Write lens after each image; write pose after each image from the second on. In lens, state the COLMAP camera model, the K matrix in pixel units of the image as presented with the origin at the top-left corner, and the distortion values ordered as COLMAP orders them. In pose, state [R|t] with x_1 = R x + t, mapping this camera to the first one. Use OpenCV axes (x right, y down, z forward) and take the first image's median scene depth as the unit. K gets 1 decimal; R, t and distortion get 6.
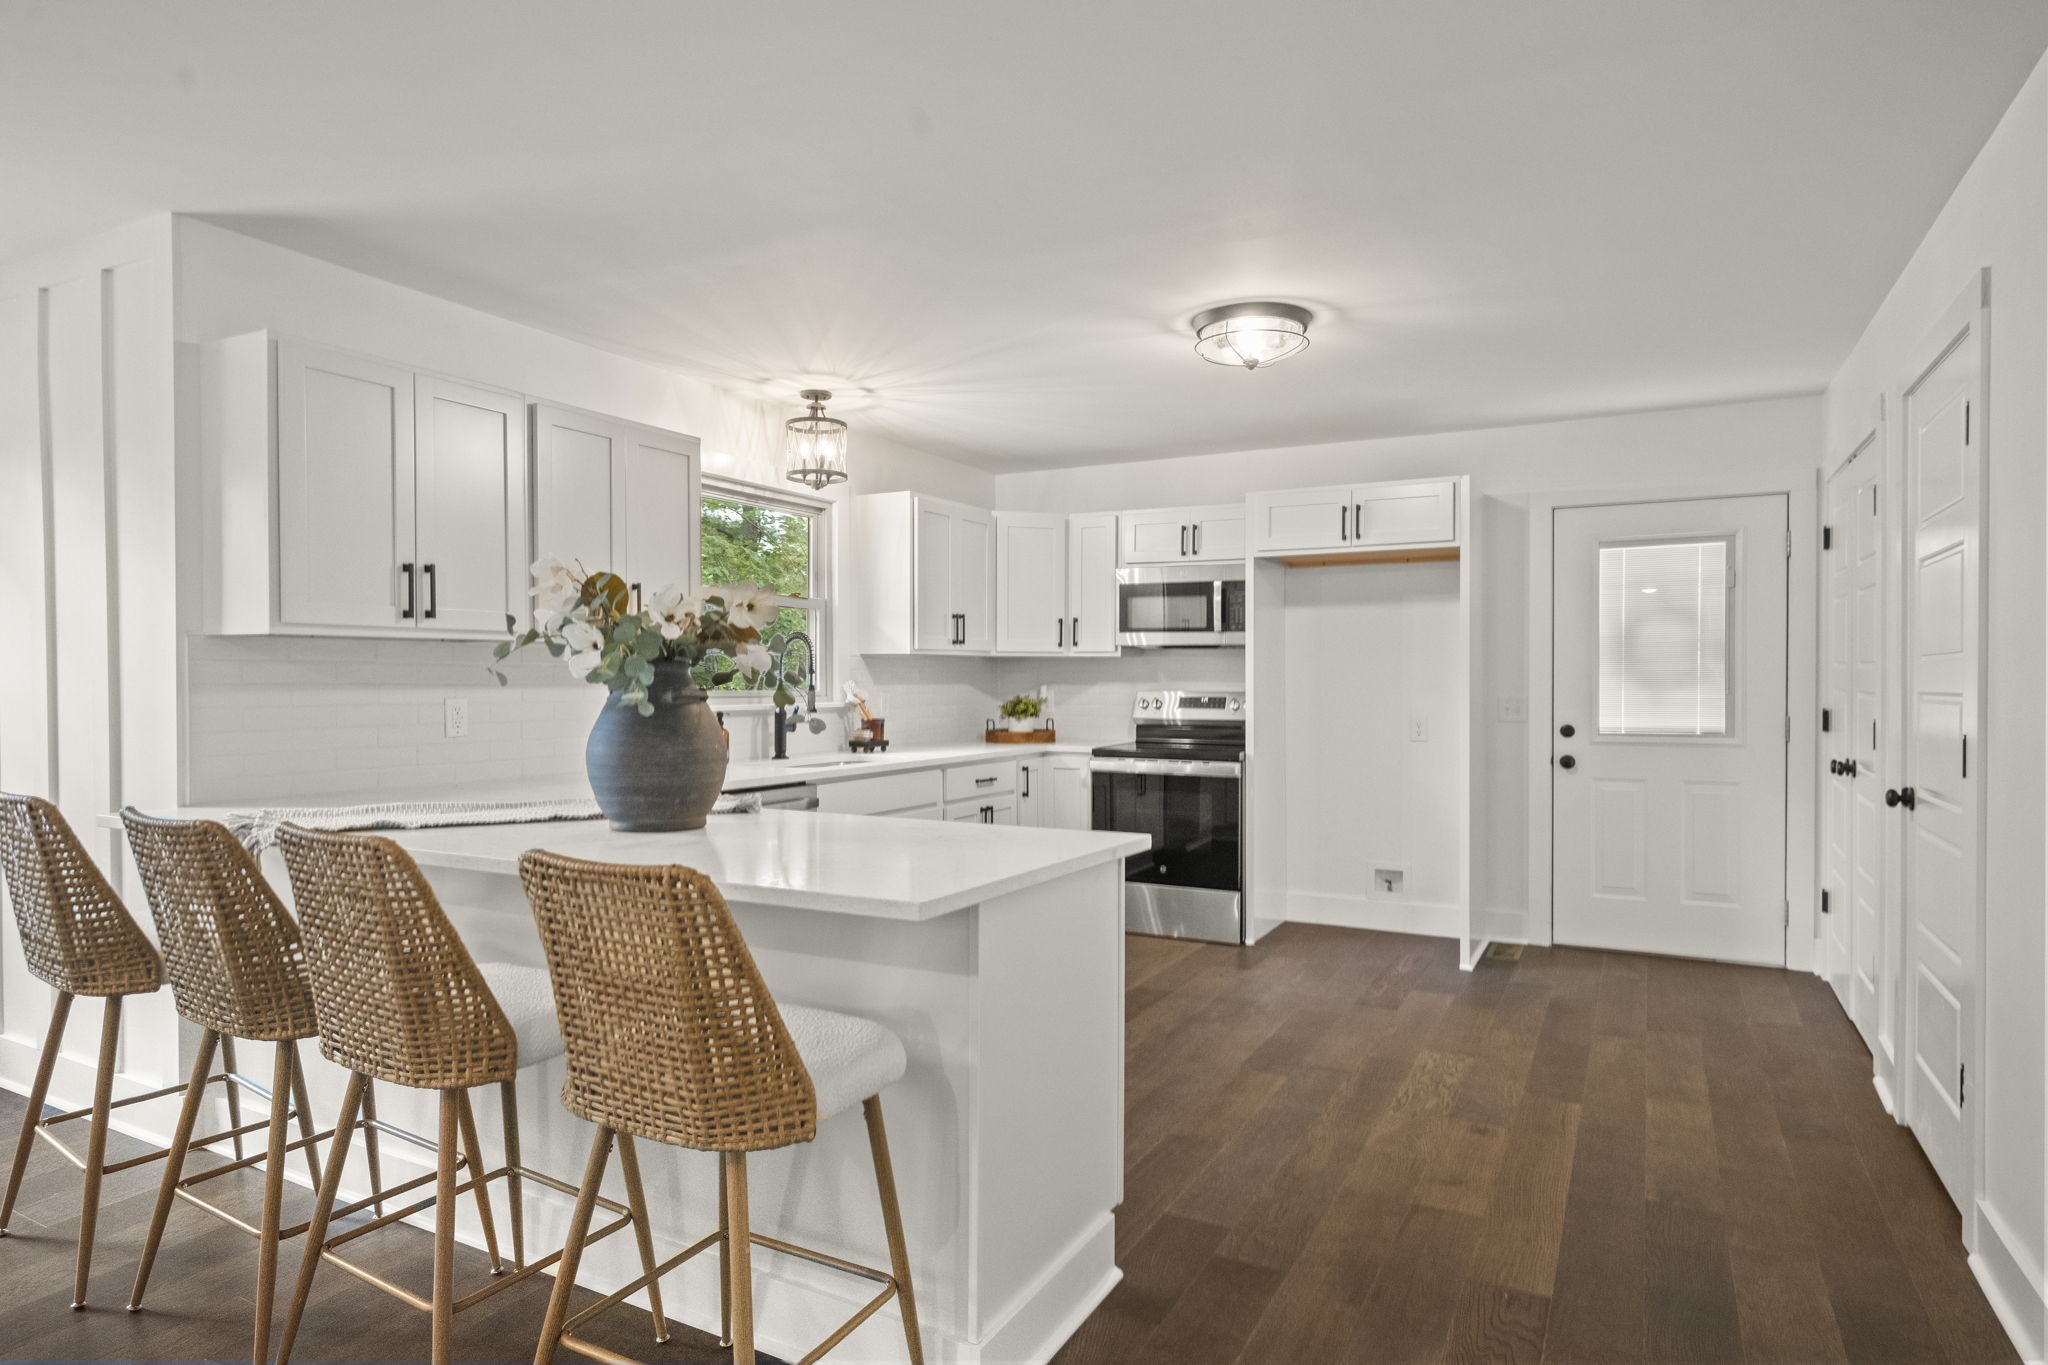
lens RADIAL K [[1144.4, 0, 1024.2], [0, 1144.4, 684.2], [0, 0, 1]] dist [0.000358, 0.000029]
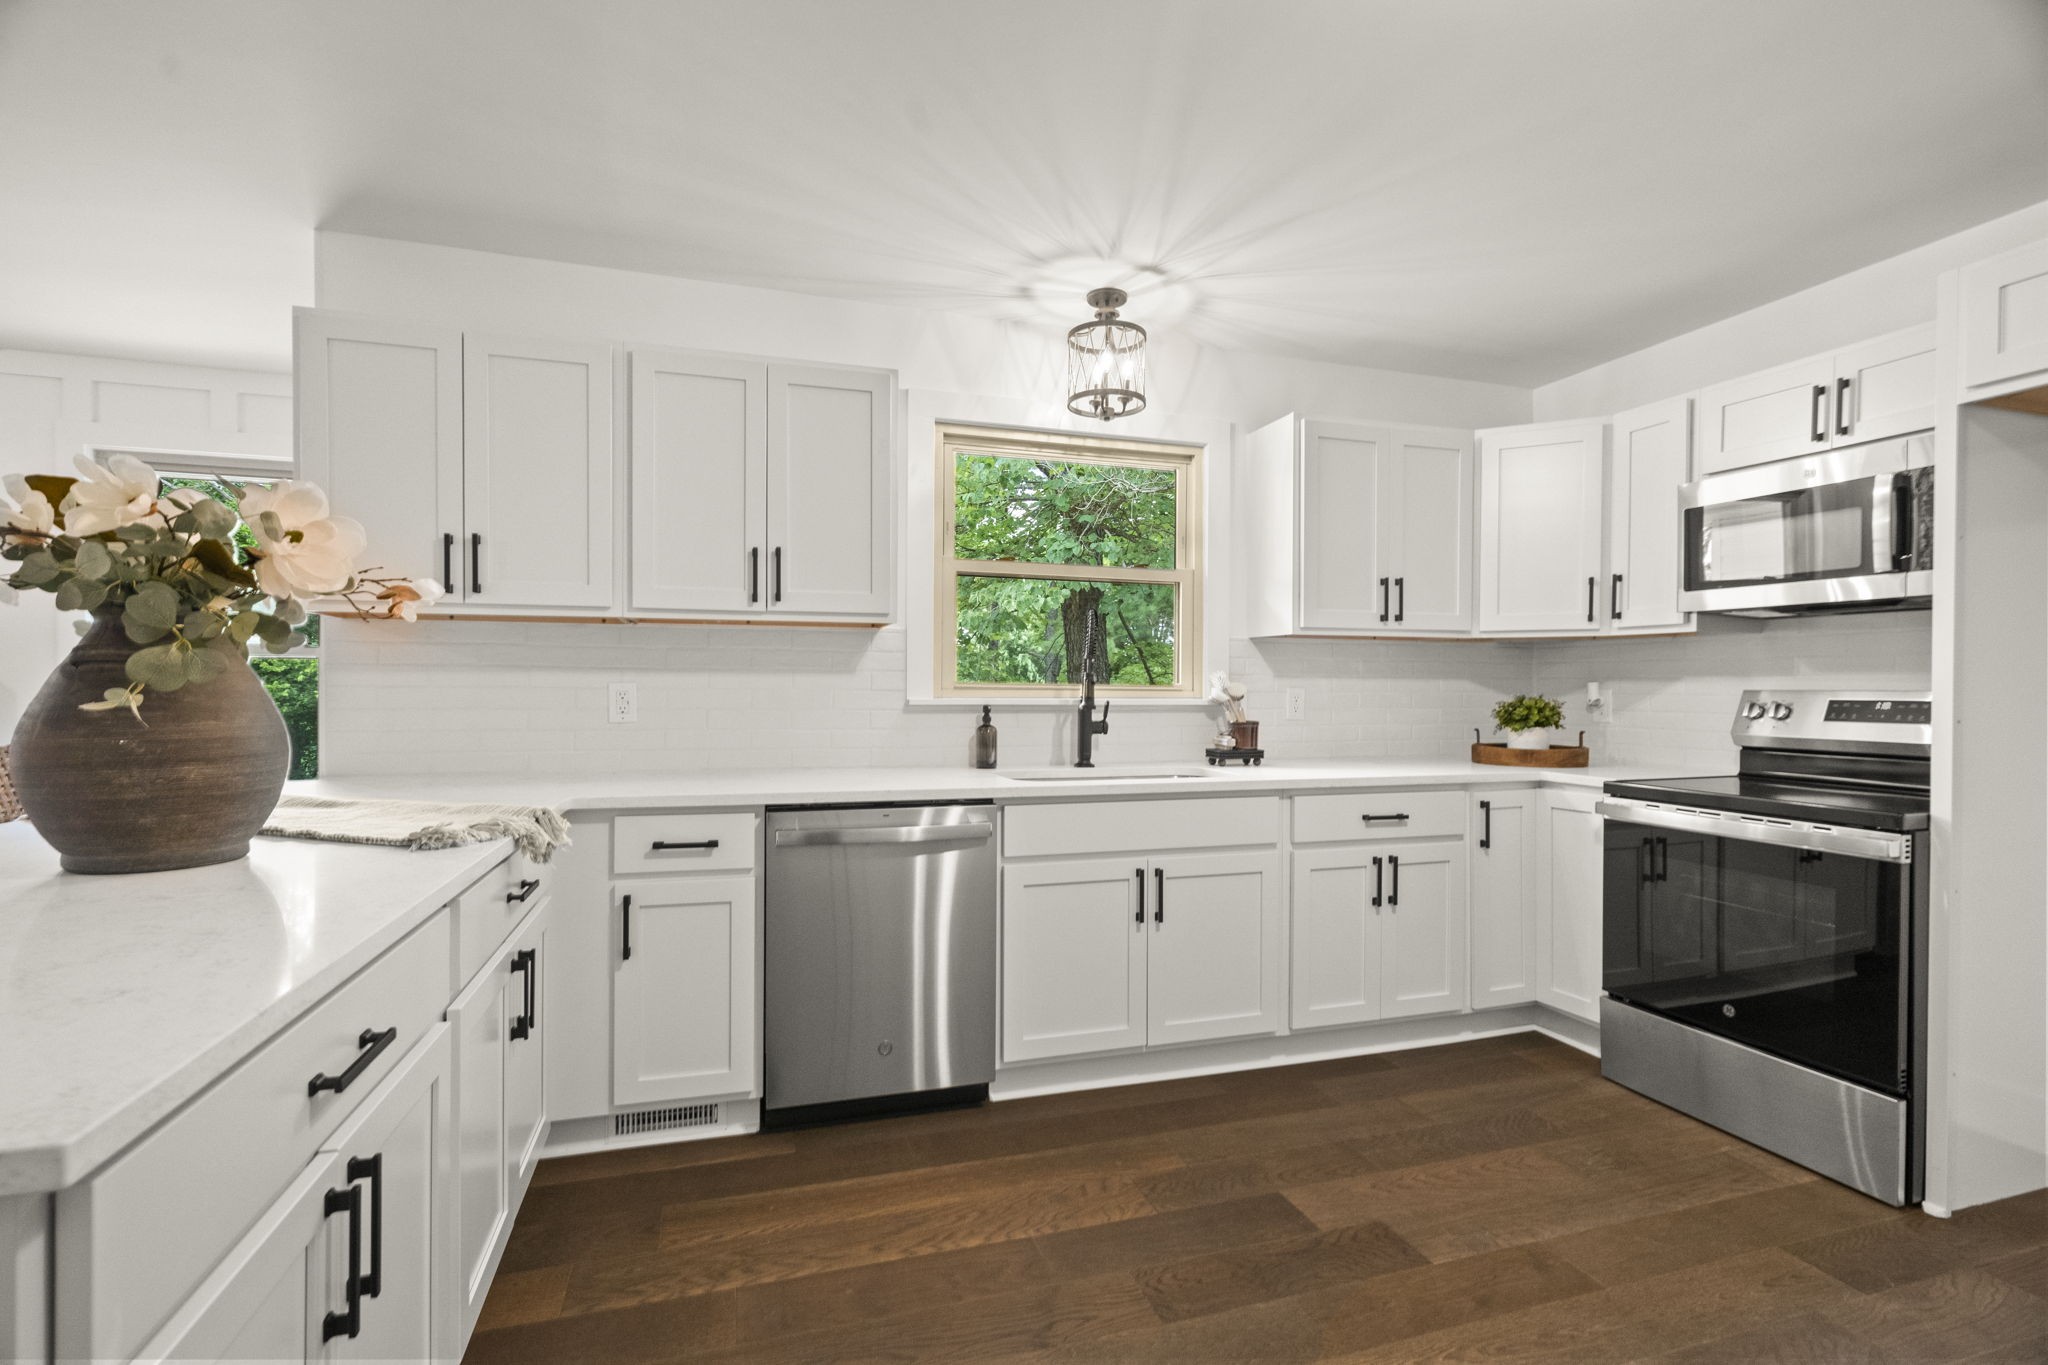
lens RADIAL K [[934.3, 0, 1024.9], [0, 934.3, 692.5], [0, 0, 1]] dist [-0.000200, 0.001054]
pose [[0.716790, 0.009069, -0.697230, 0.188724], [-0.008507, 0.999955, 0.004261, 0.009444], [0.697237, 0.002877, 0.716835, 0.436737]]
